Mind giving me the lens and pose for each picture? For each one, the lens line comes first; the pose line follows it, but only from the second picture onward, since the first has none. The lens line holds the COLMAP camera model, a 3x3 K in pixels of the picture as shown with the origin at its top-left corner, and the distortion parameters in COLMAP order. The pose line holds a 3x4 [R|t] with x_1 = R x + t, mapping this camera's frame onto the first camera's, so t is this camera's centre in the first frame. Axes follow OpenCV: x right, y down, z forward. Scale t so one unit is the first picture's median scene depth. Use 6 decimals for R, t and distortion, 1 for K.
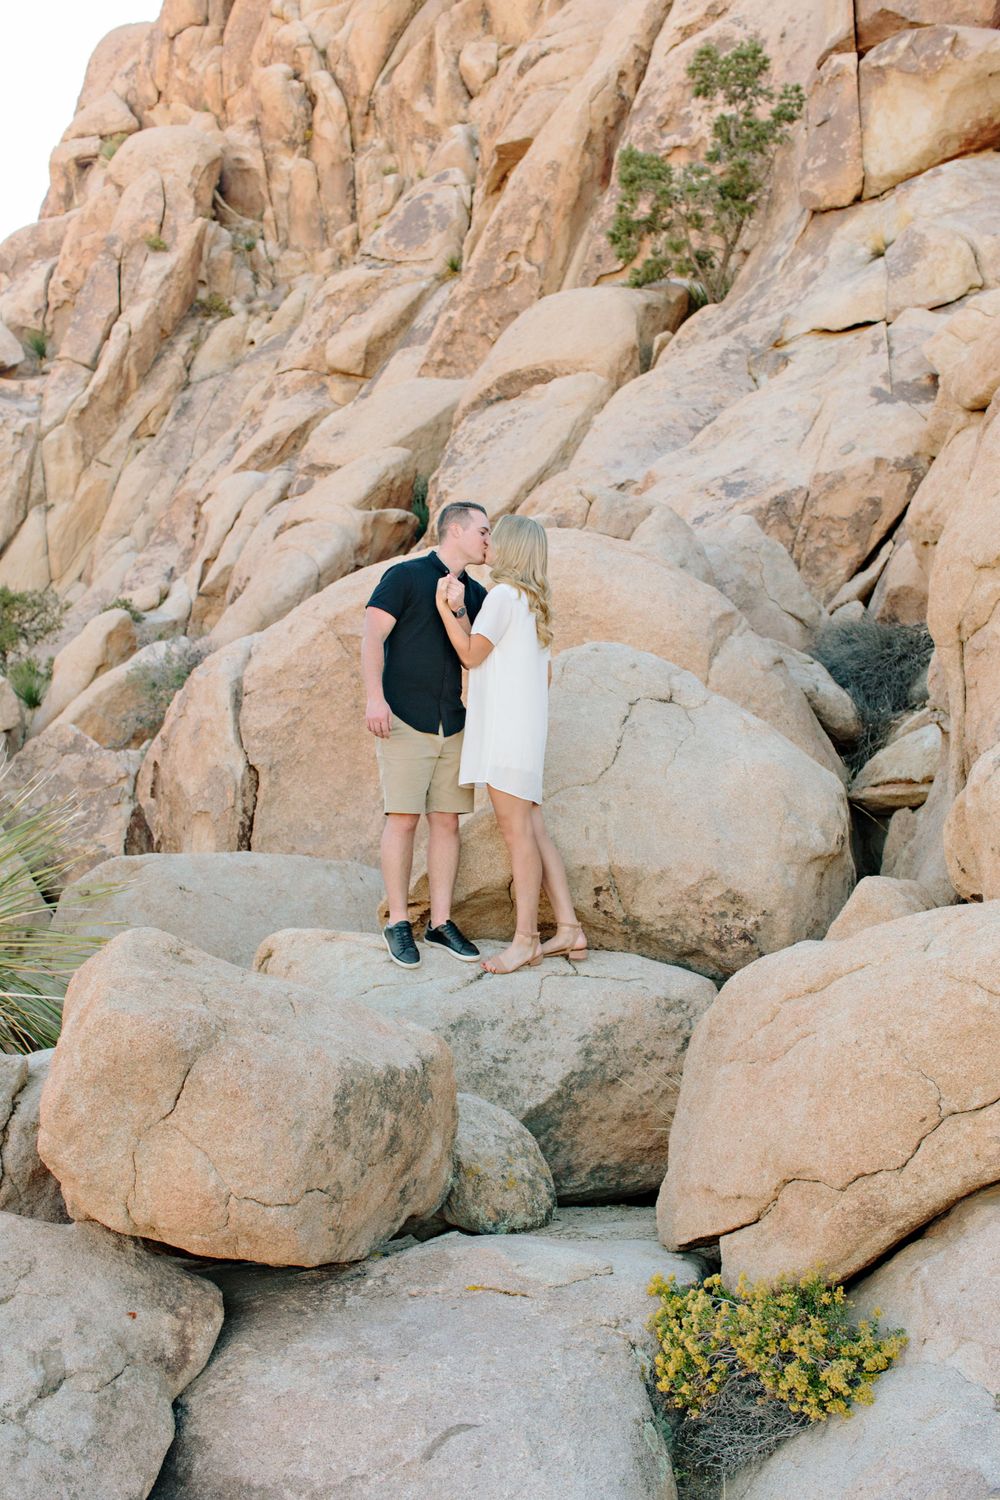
lens RADIAL K [[2139.8, 0, 489.6], [0, 2139.8, 757.4], [0, 0, 1]] dist [0.023203, 0.000000]
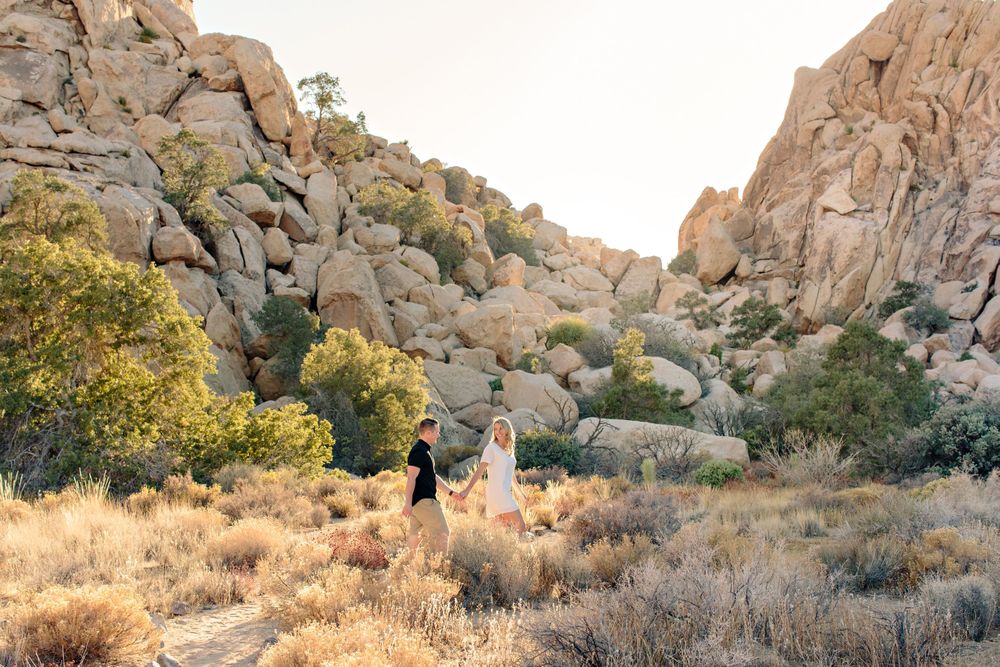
lens RADIAL K [[1426.5, 0, 497.7], [0, 1426.5, 331.4], [0, 0, 1]] dist [0.023203, 0.000000]
pose [[0.998067, -0.005879, -0.061871, -1.057444], [0.002800, 0.998759, -0.049733, 0.154319], [0.062087, 0.049464, 0.996844, -1.804774]]
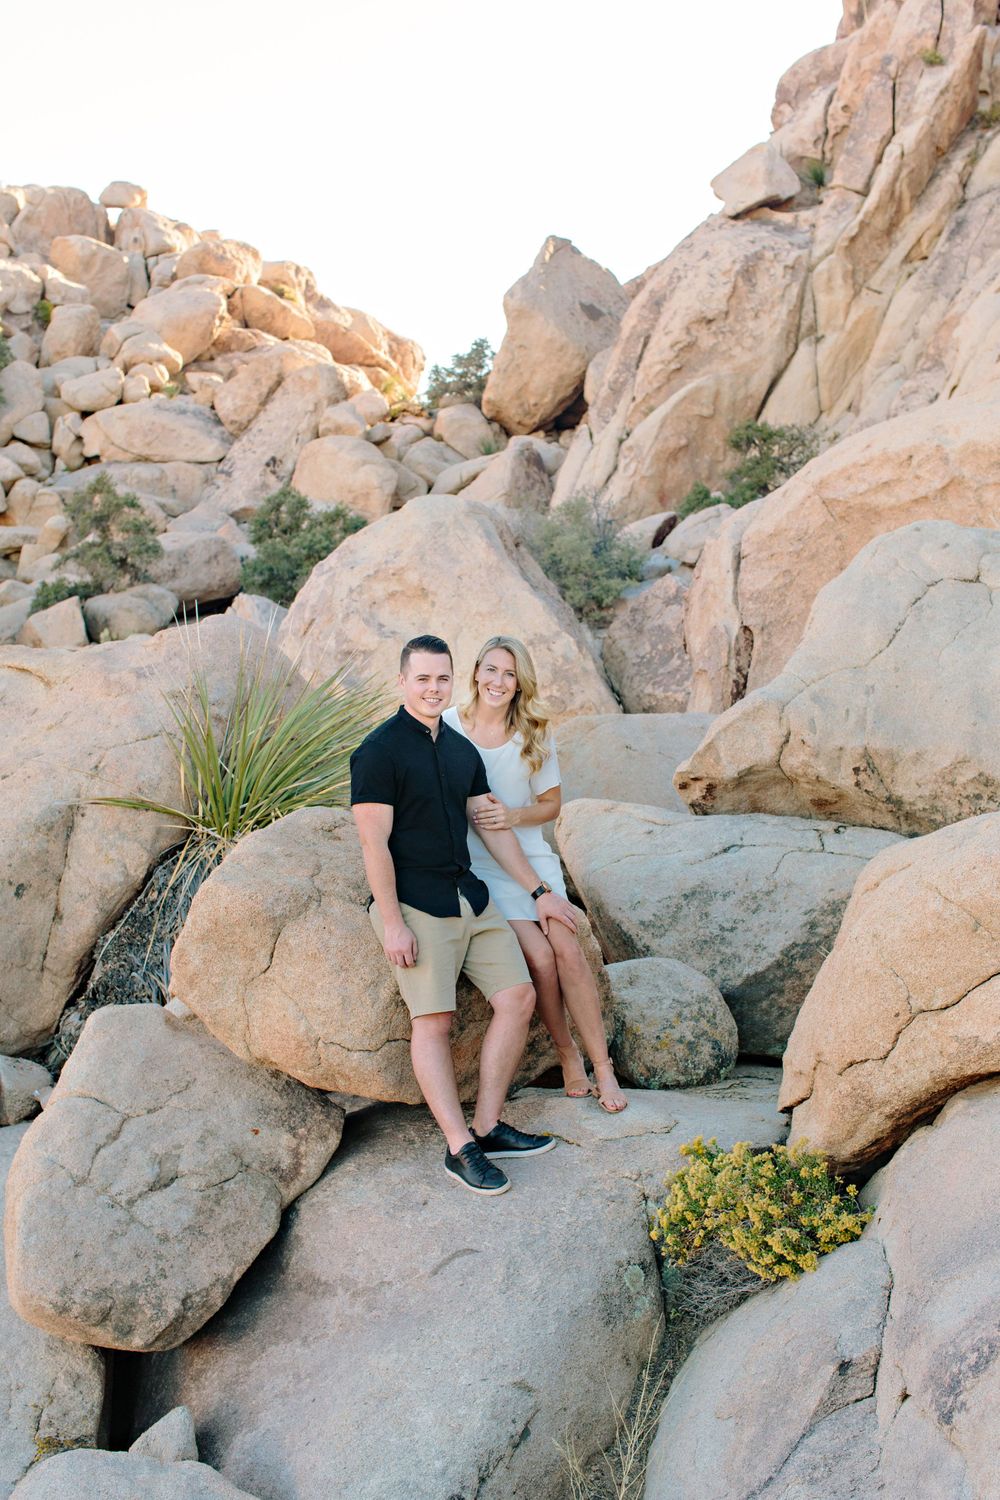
lens RADIAL K [[2139.8, 0, 488.7], [0, 2139.8, 753.1], [0, 0, 1]] dist [0.023203, 0.000000]
pose [[0.922463, 0.018323, -0.385650, 0.073226], [0.013631, 0.996705, 0.079962, -0.008153], [0.385844, -0.079019, 0.919174, -0.006668]]
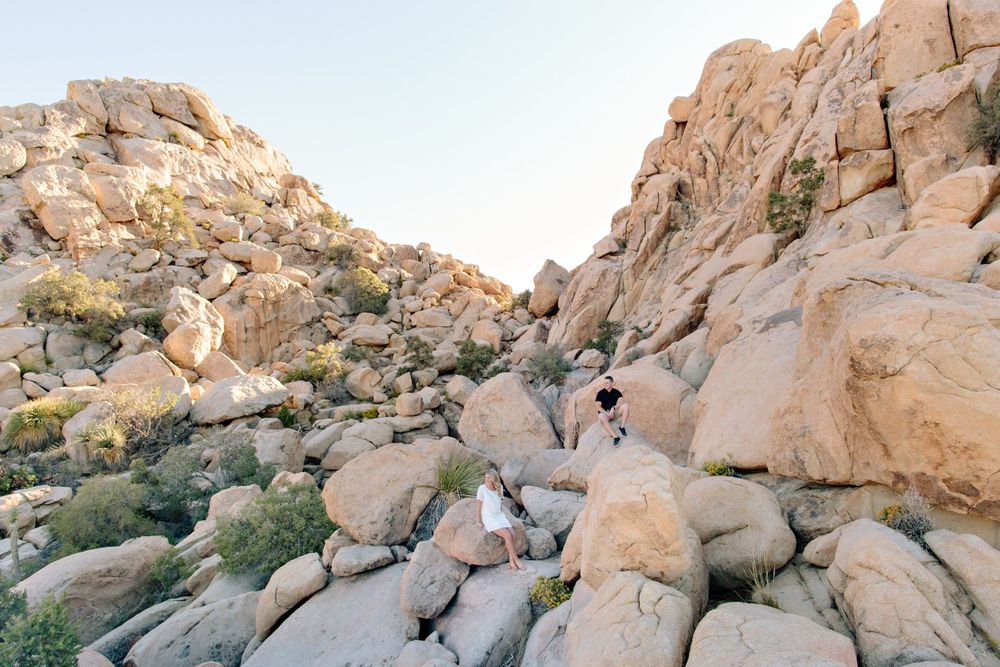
lens RADIAL K [[670.7, 0, 497.4], [0, 670.7, 329.5], [0, 0, 1]] dist [0.010288, 0.005591]
pose [[0.898789, -0.032053, -0.437209, 0.135578], [0.024000, 0.999425, -0.023932, -0.062033], [0.437725, 0.011017, 0.899042, -0.105433]]
